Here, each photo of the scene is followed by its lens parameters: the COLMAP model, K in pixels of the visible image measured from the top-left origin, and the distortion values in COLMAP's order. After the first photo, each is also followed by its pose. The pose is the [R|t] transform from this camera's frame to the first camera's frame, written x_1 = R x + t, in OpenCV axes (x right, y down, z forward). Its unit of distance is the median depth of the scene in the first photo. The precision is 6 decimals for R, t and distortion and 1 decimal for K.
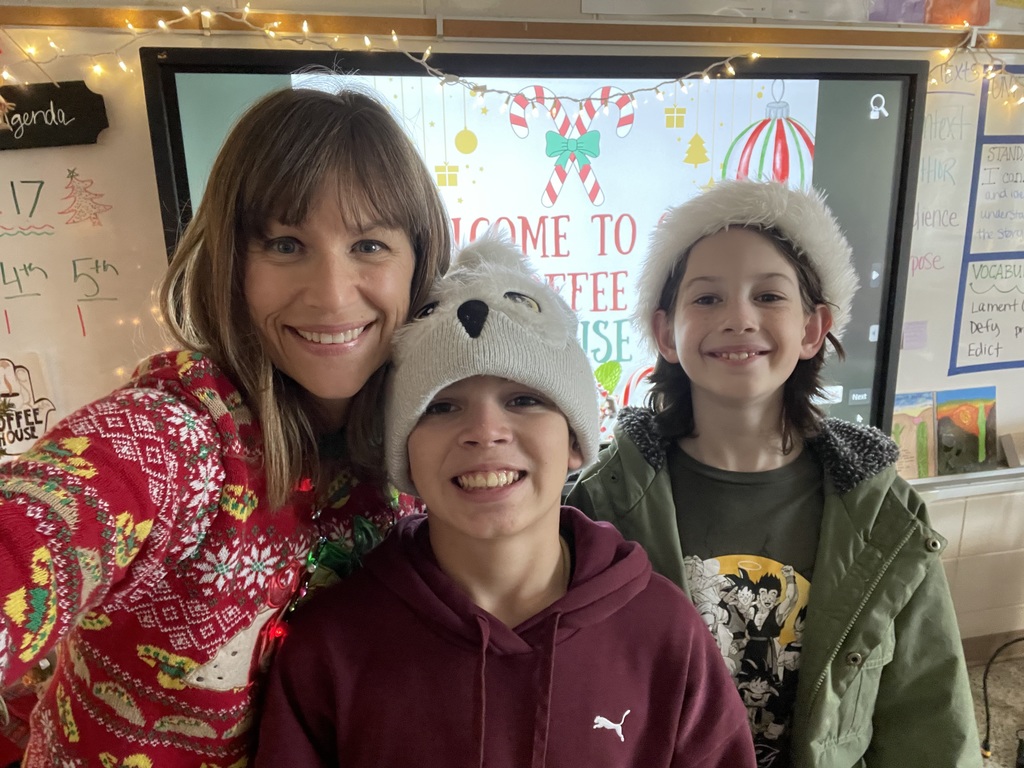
lens RADIAL K [[710.3, 0, 508.9], [0, 710.3, 396.7], [0, 0, 1]] dist [0.044016, -0.041702]
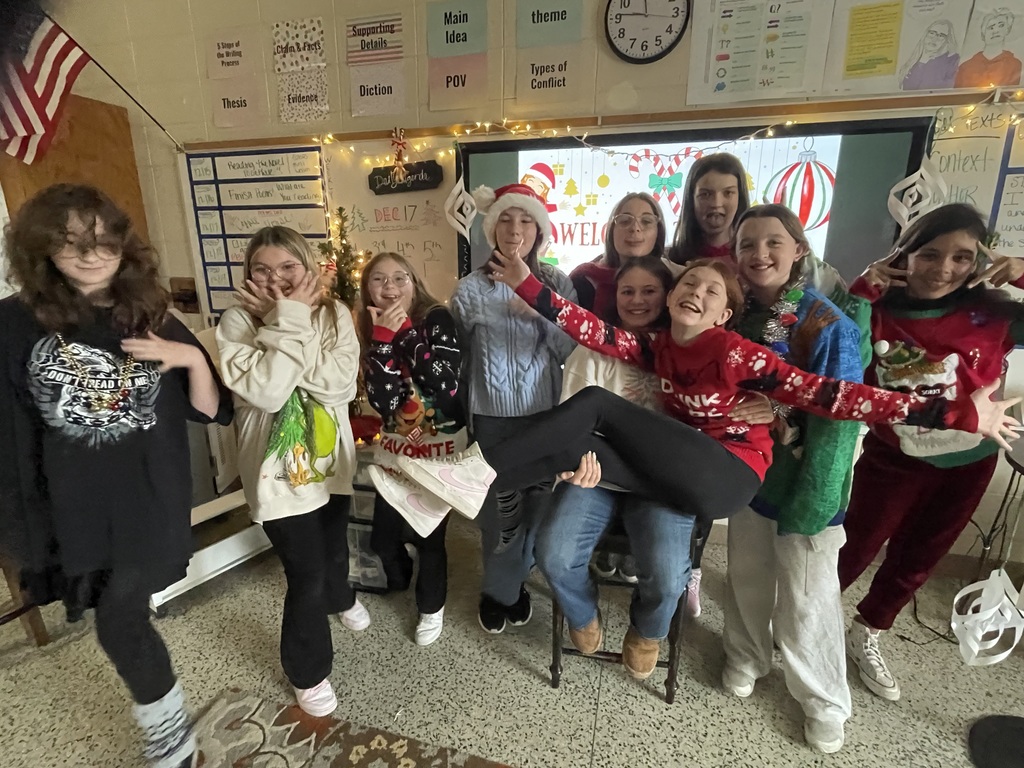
lens RADIAL K [[501.6, 0, 508.4], [0, 501.6, 382.1], [0, 0, 1]] dist [-0.008841, 0.001859]
pose [[0.893758, 0.139637, -0.426260, 0.332754], [-0.129228, 0.990175, 0.053411, 0.119293], [0.429531, 0.007348, 0.903022, -0.271747]]
